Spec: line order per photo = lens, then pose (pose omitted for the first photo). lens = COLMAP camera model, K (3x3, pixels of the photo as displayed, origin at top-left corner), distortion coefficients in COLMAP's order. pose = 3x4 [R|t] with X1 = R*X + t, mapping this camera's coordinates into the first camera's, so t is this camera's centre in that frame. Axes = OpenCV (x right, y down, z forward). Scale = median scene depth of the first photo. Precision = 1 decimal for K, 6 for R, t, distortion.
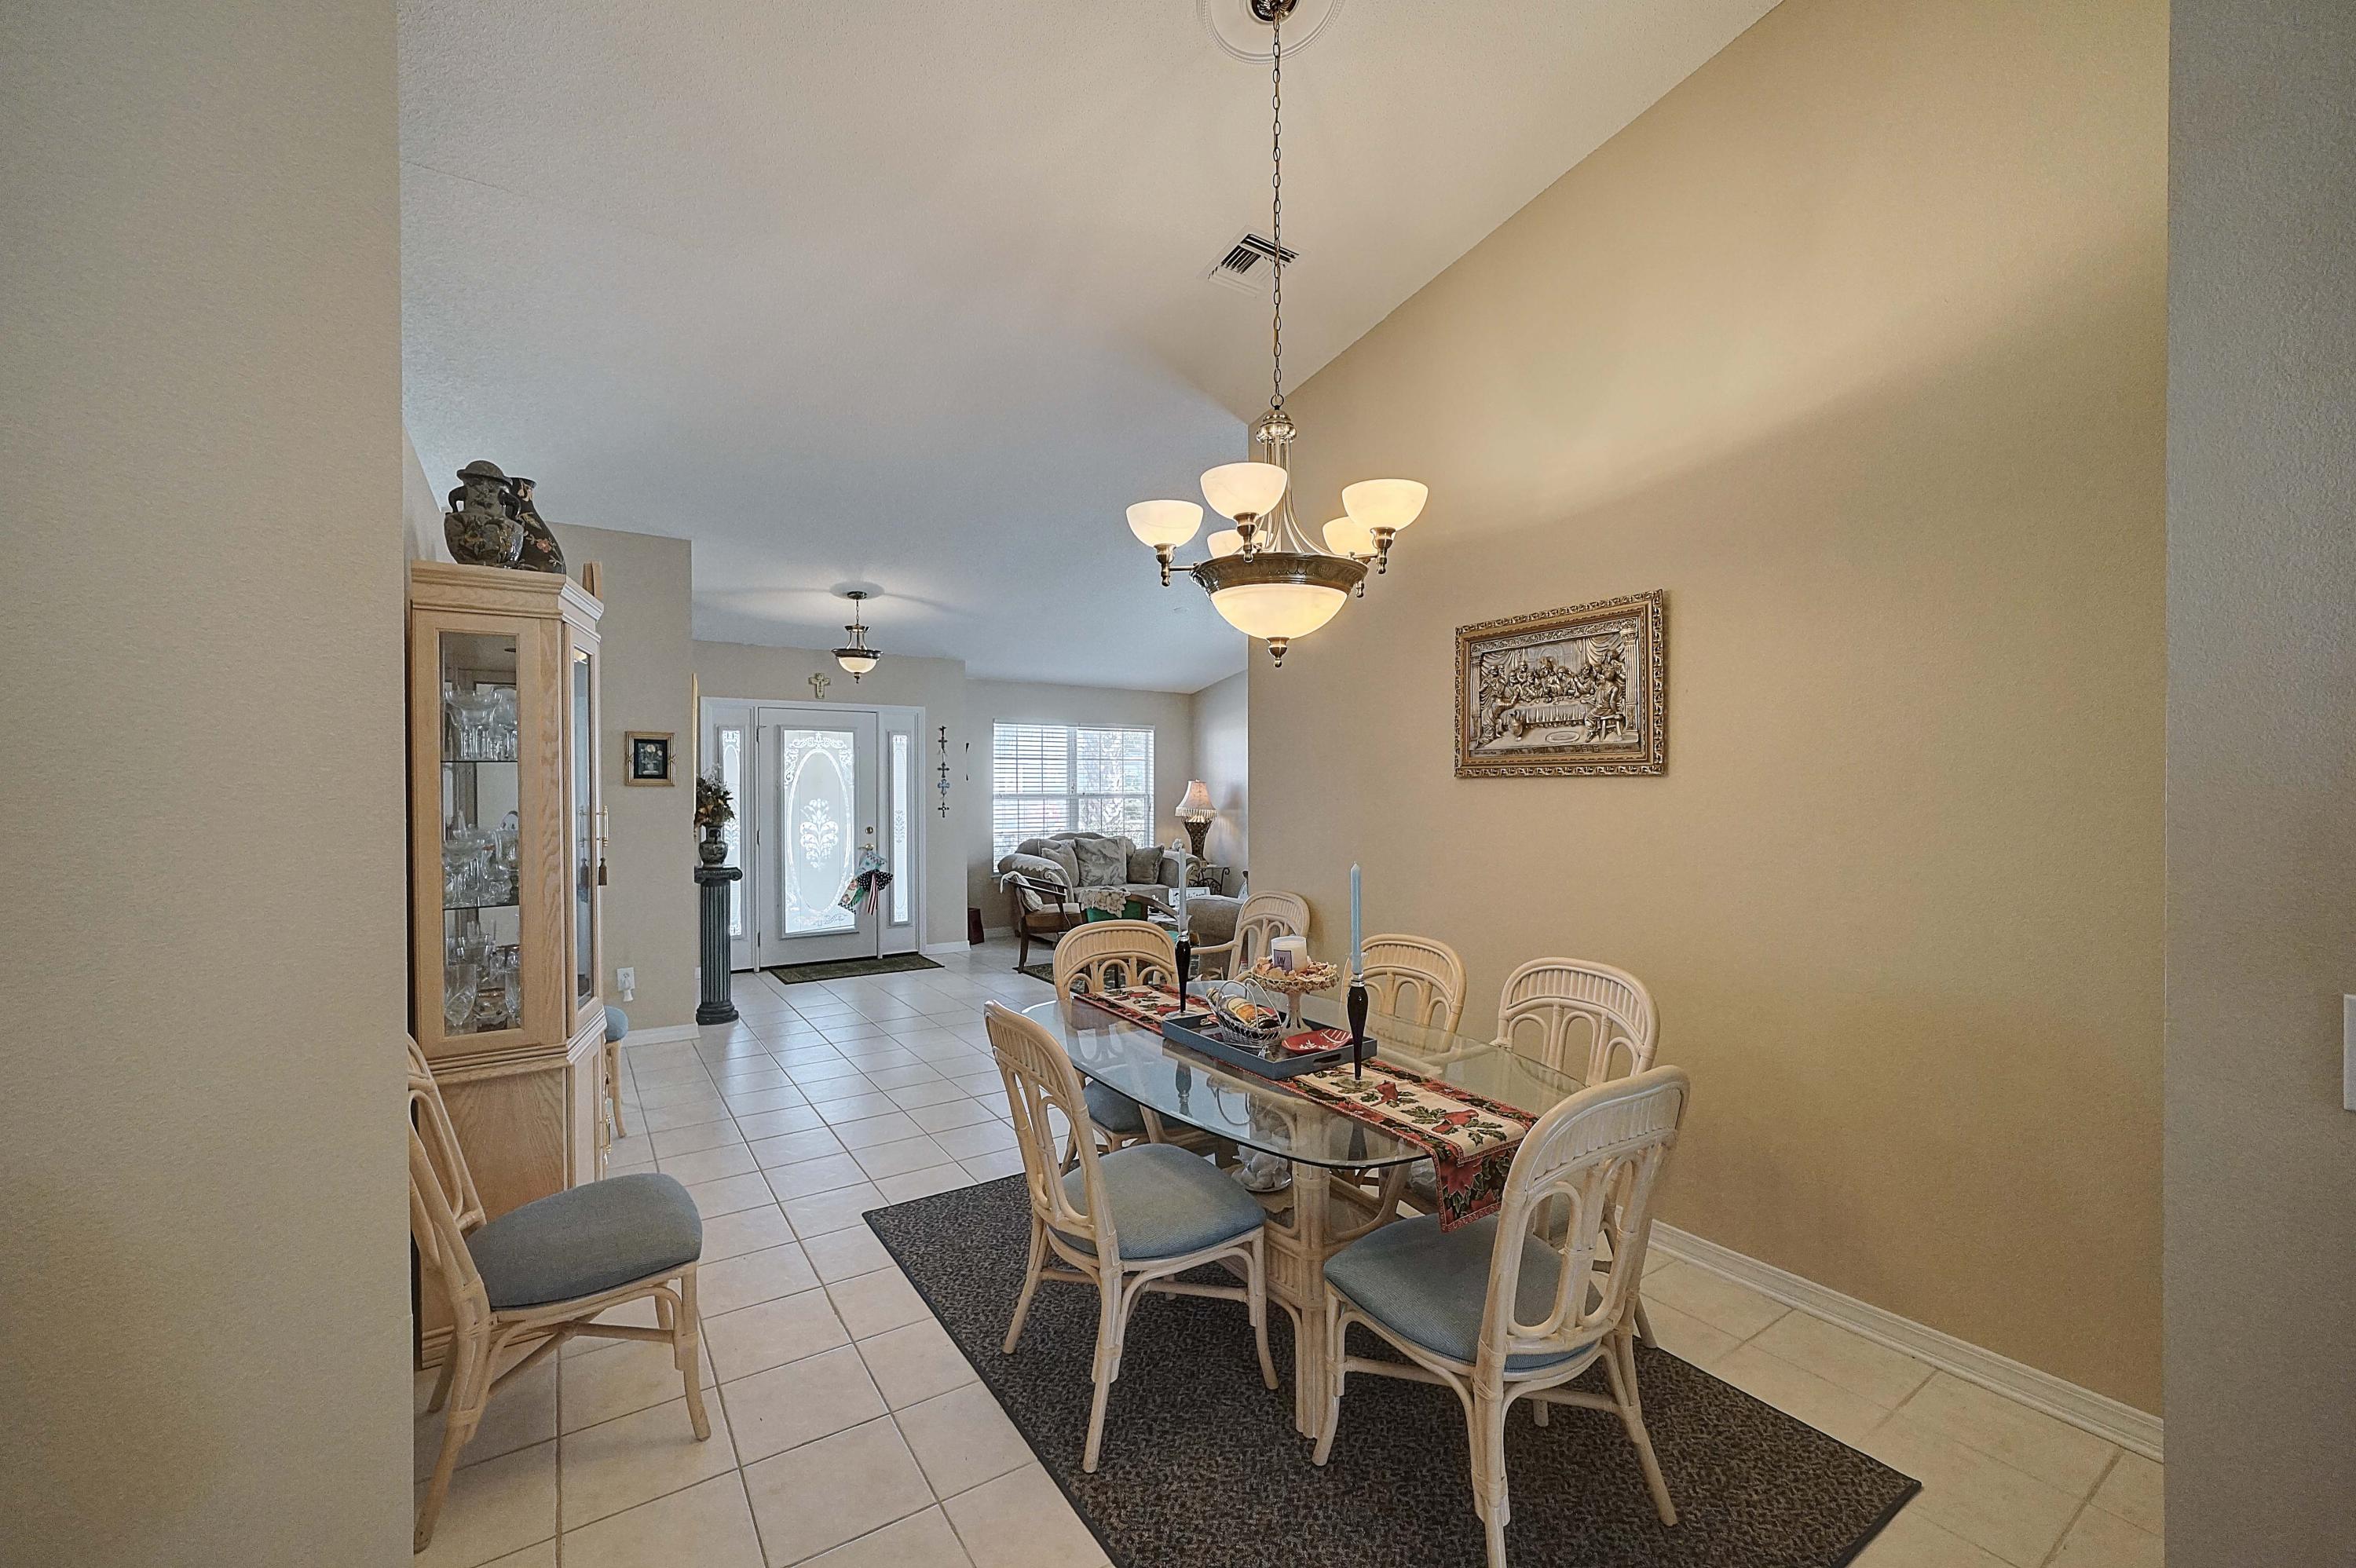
lens RADIAL K [[929.0, 0, 1169.6], [0, 929.0, 794.2], [0, 0, 1]] dist [-0.006494, -0.000409]
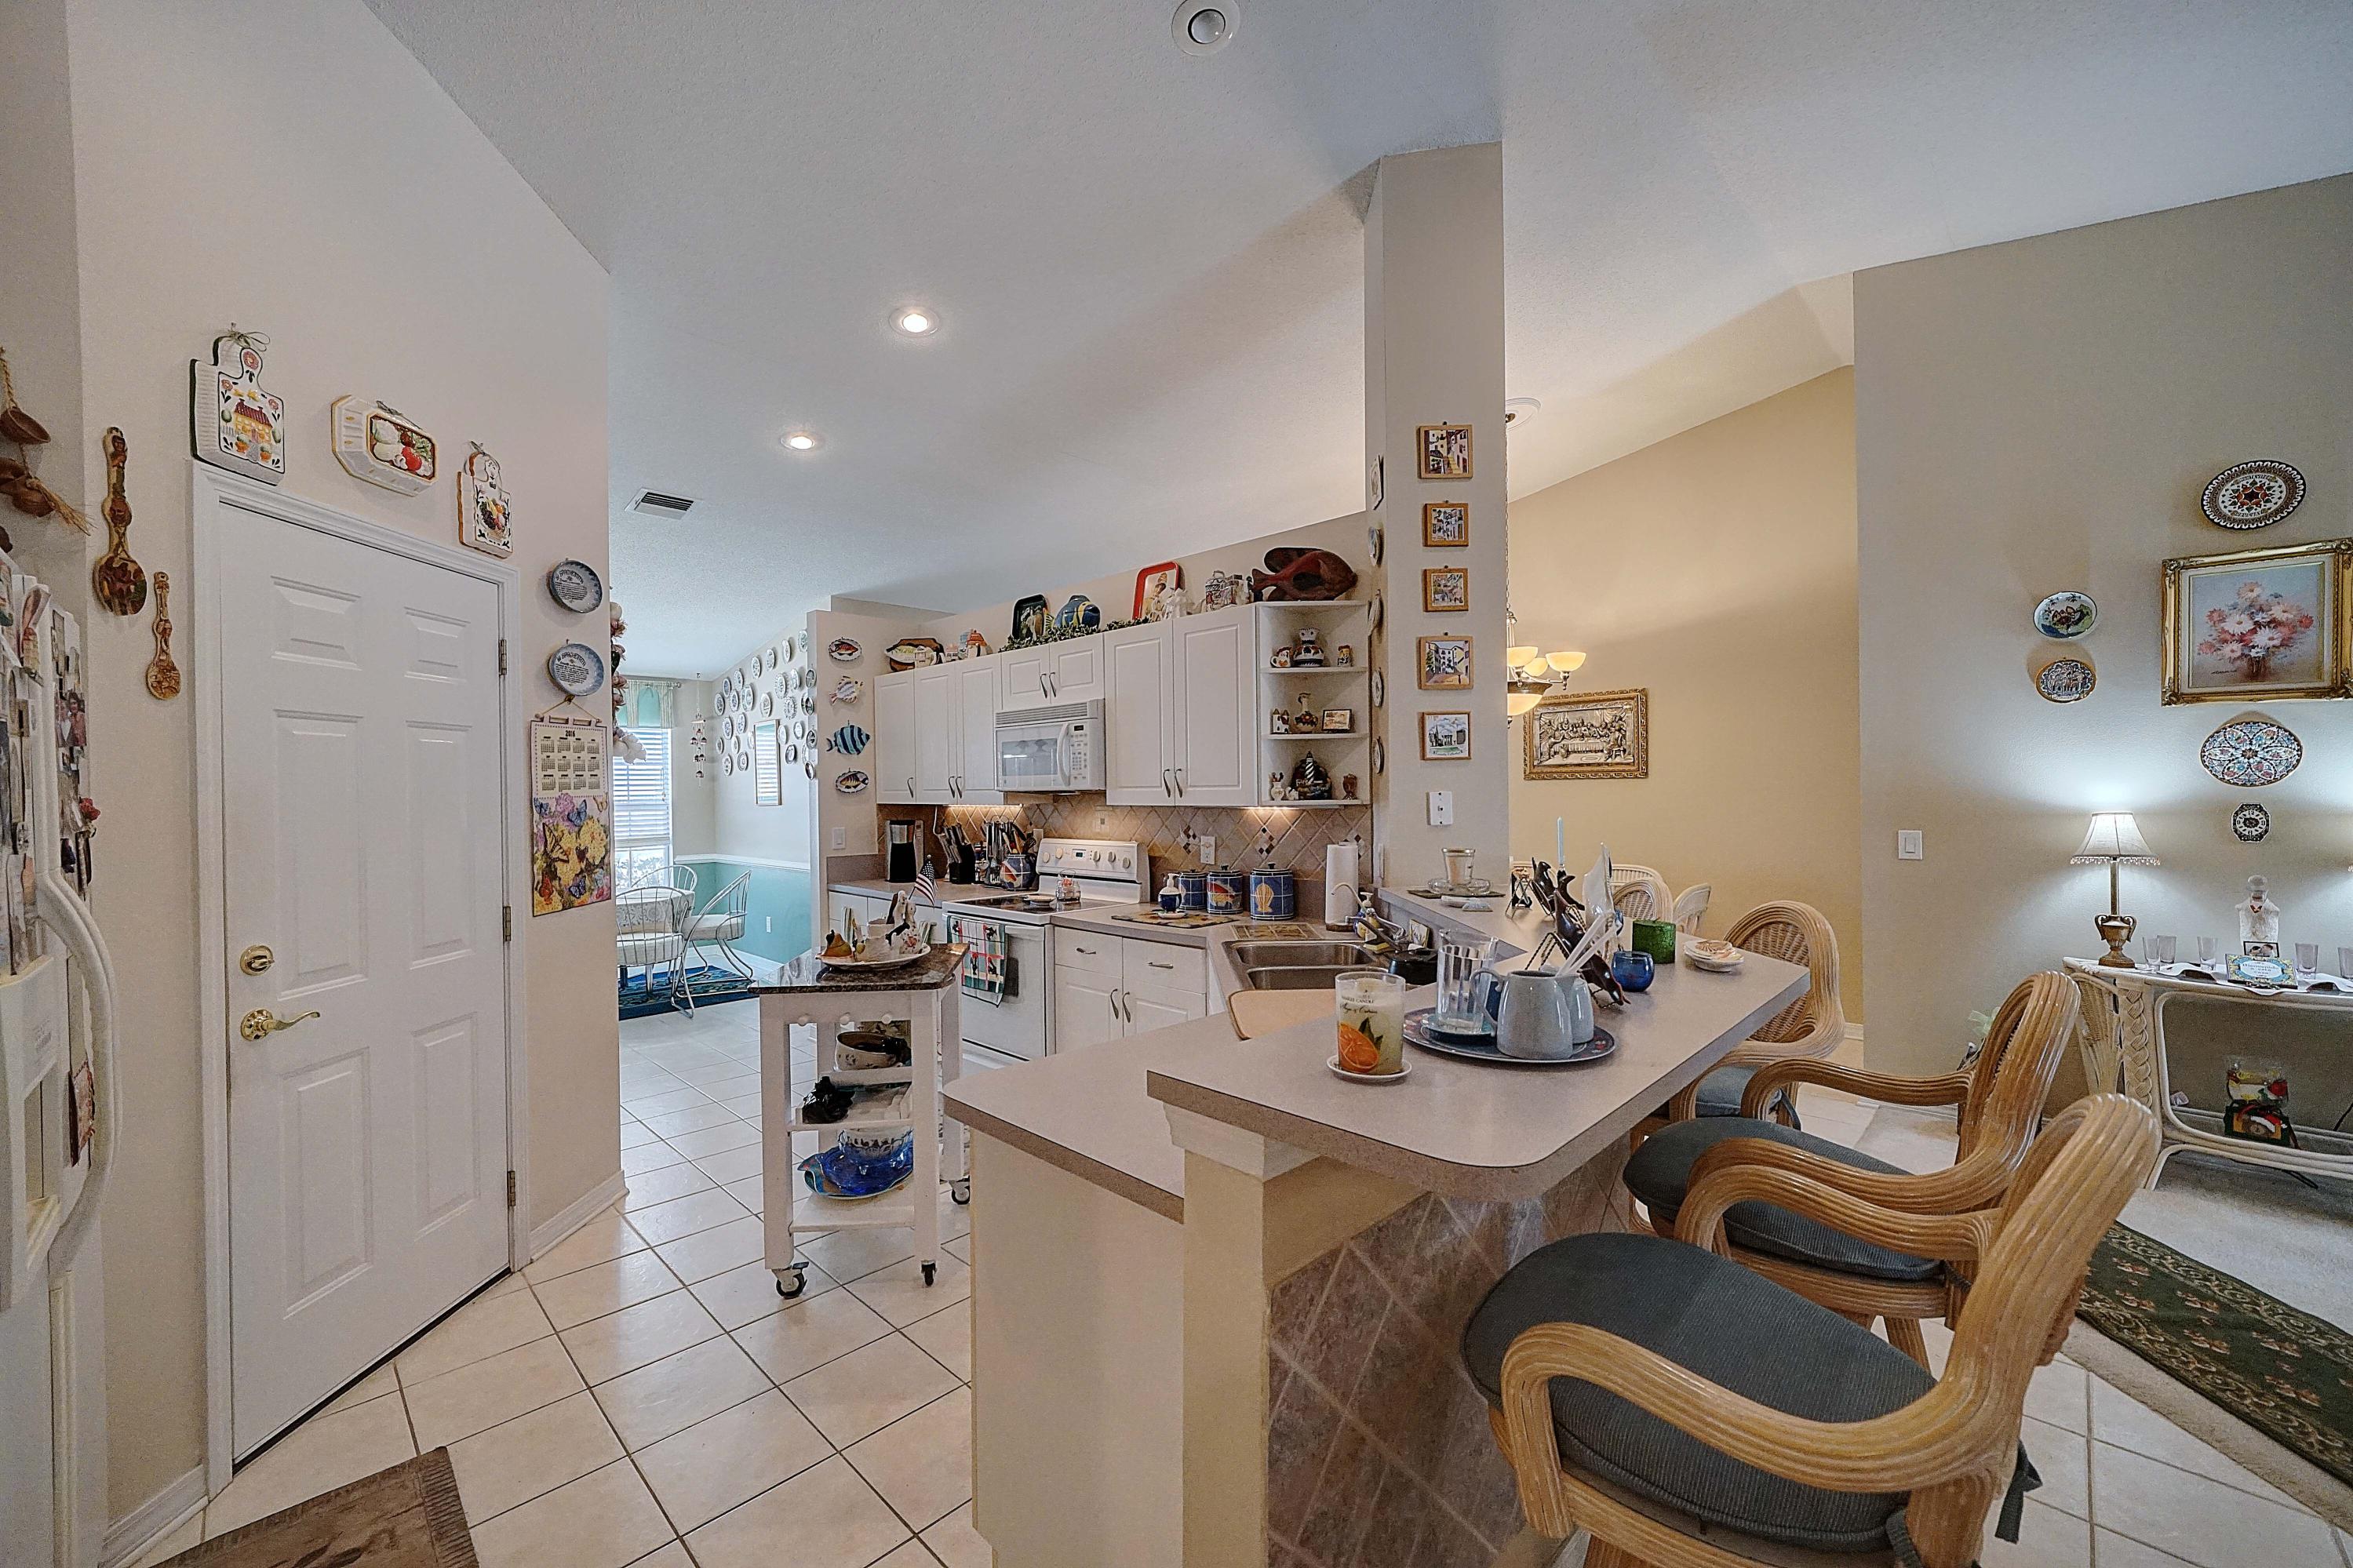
lens RADIAL K [[928.0, 0, 1166.2], [0, 928.0, 796.4], [0, 0, 1]] dist [-0.003149, 0.000639]
pose [[0.979814, -0.010206, 0.199651, -0.436115], [0.010575, 0.999944, -0.000781, 0.004867], [-0.199632, 0.002877, 0.979867, -0.377366]]
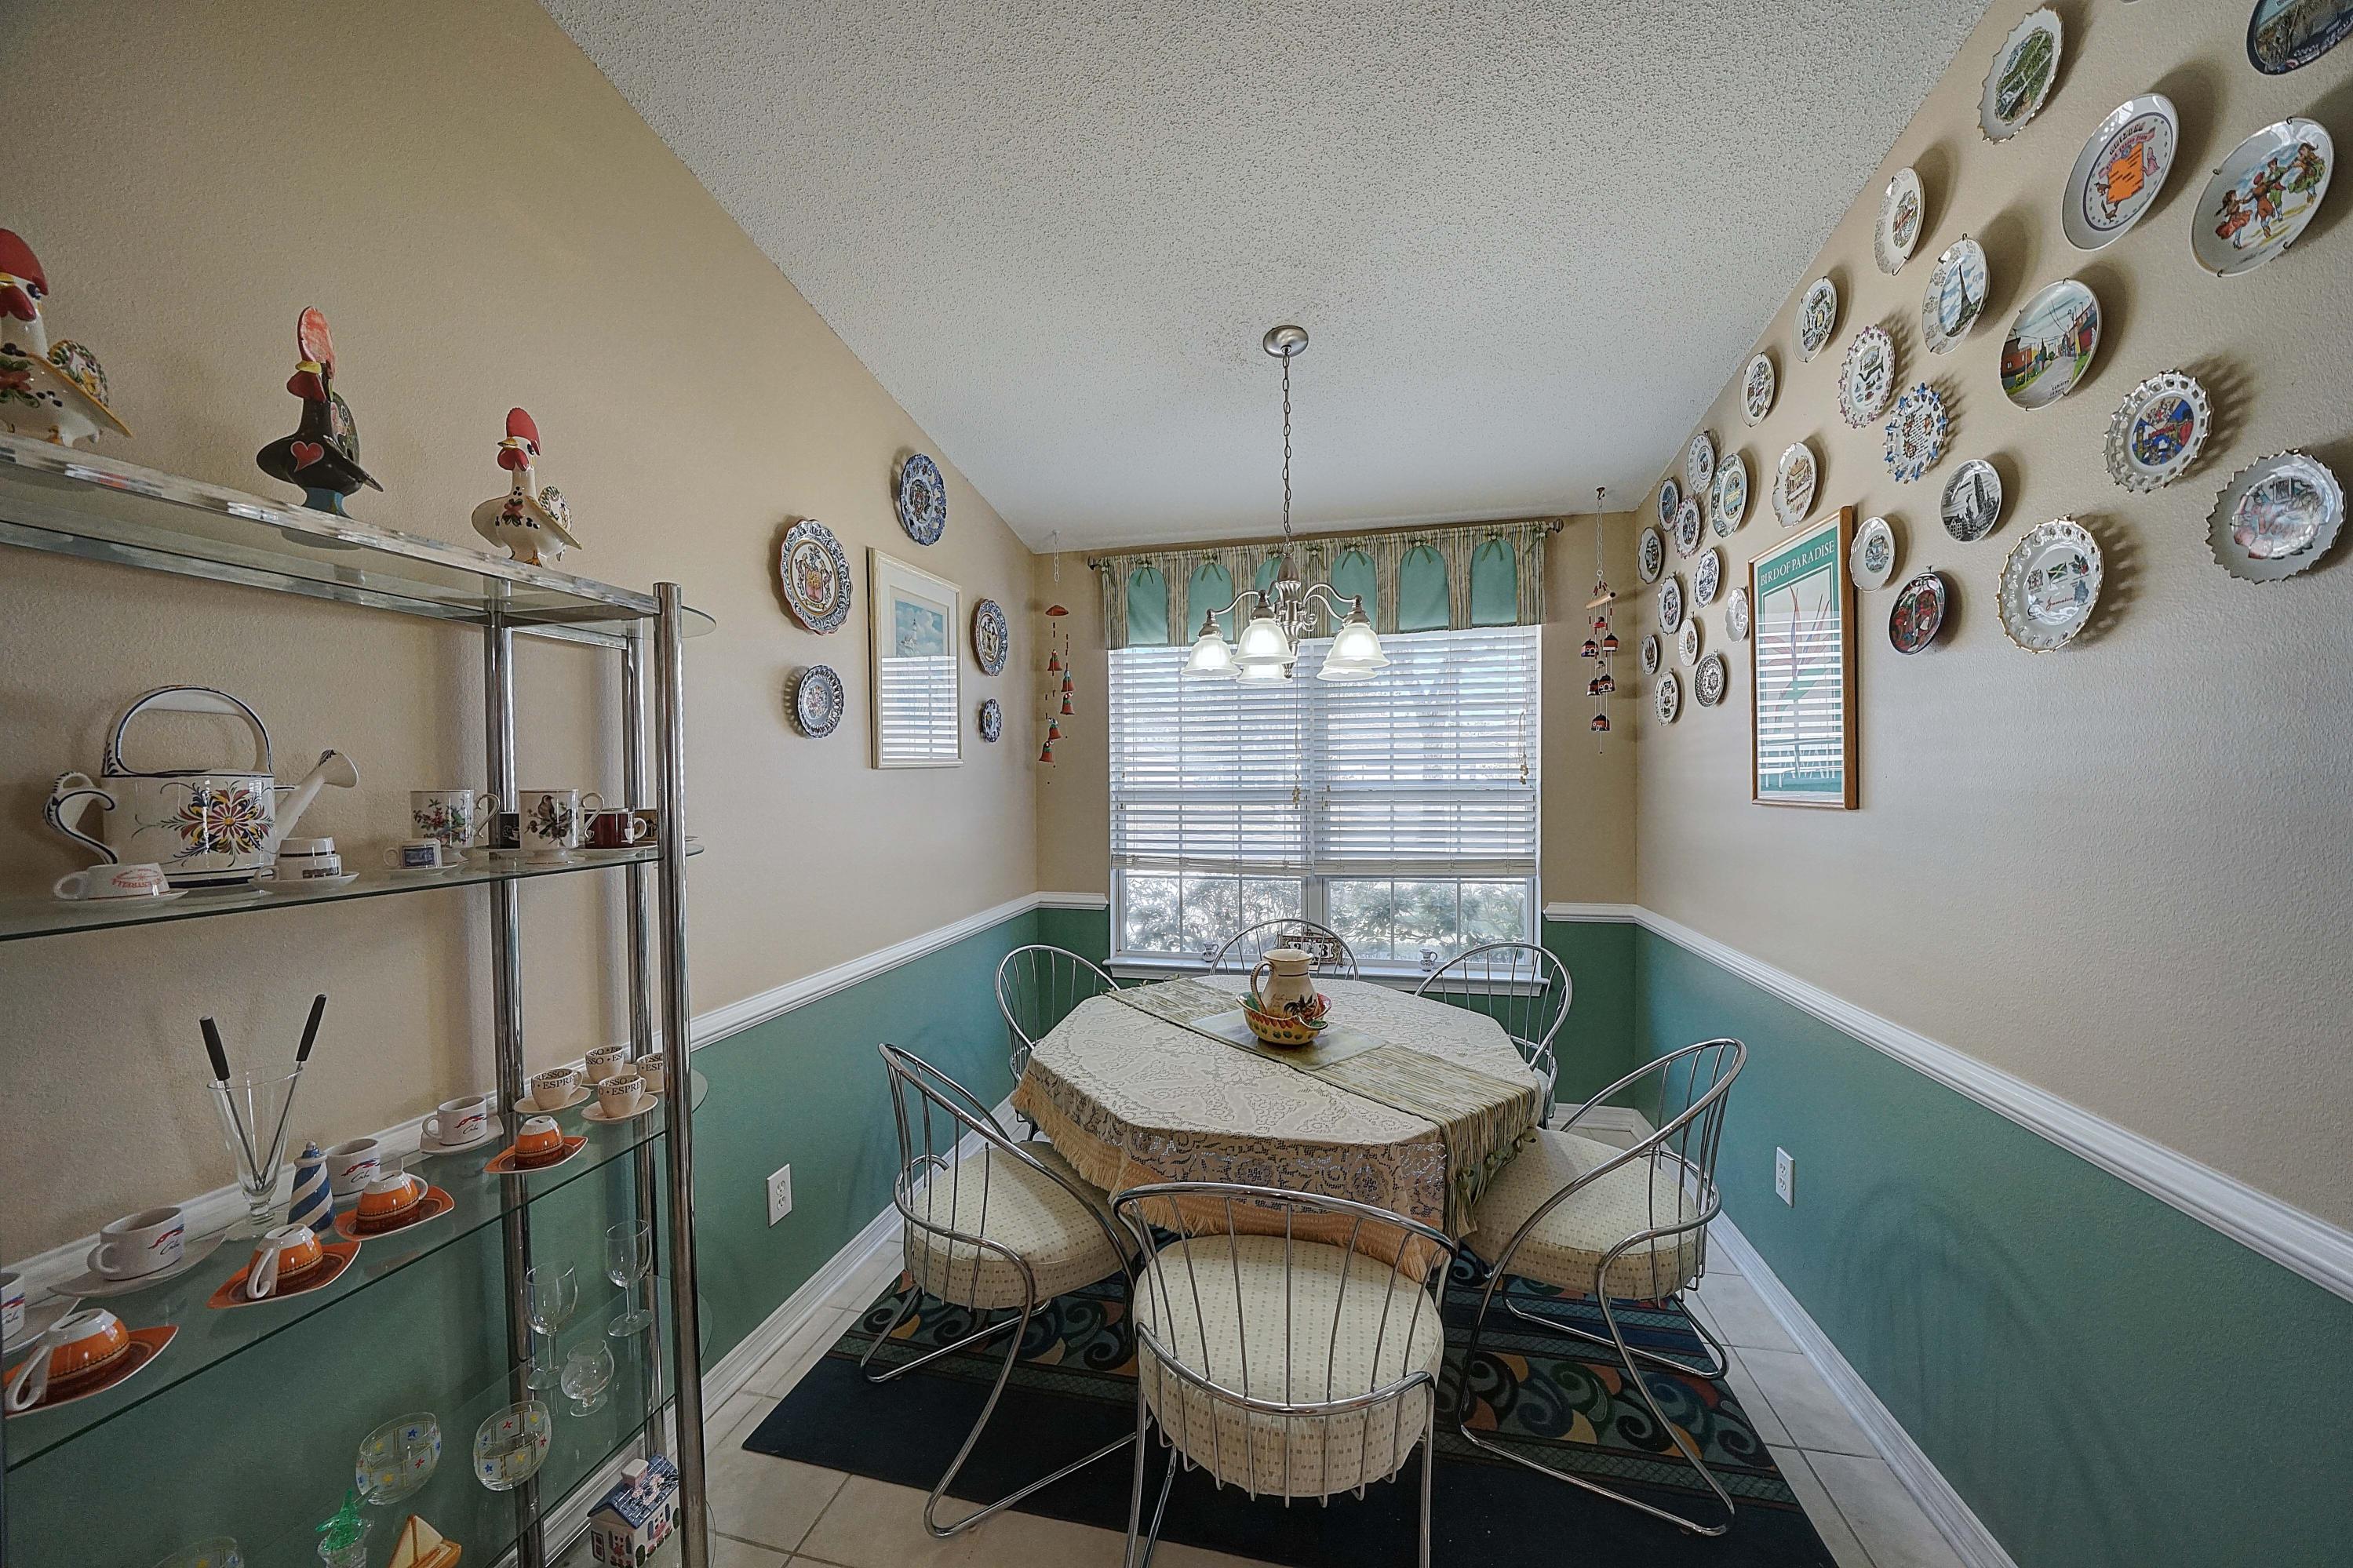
lens RADIAL K [[792.2, 0, 1176.3], [0, 792.2, 794.5], [0, 0, 1]] dist [0.000307, 0.000196]
pose [[0.692685, 0.006935, -0.721207, -0.650602], [0.001640, 0.999936, 0.011191, 0.003748], [0.721238, -0.008935, 0.692629, 0.518490]]
